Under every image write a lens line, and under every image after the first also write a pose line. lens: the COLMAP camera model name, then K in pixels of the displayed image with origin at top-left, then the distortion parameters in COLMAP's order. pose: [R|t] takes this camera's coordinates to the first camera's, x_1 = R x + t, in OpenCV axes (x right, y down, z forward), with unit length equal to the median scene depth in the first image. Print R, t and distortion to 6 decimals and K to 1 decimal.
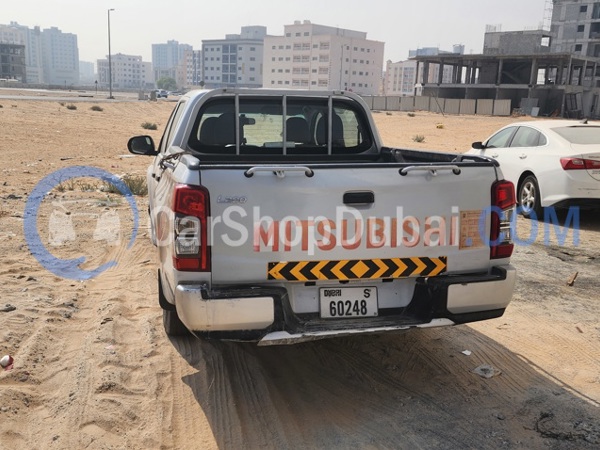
lens RADIAL K [[625.2, 0, 300.0], [0, 625.2, 225.0], [0, 0, 1]] dist [0.097196, -0.138838]
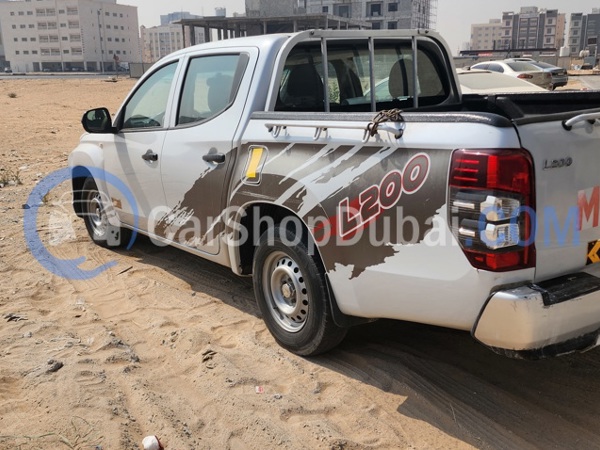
lens RADIAL K [[625.2, 0, 300.0], [0, 625.2, 225.0], [0, 0, 1]] dist [0.097196, -0.138838]
pose [[0.934667, -0.135794, 0.328570, -0.415806], [0.118649, 0.990338, 0.071781, -0.037912], [-0.335143, -0.028107, 0.941748, 0.267319]]
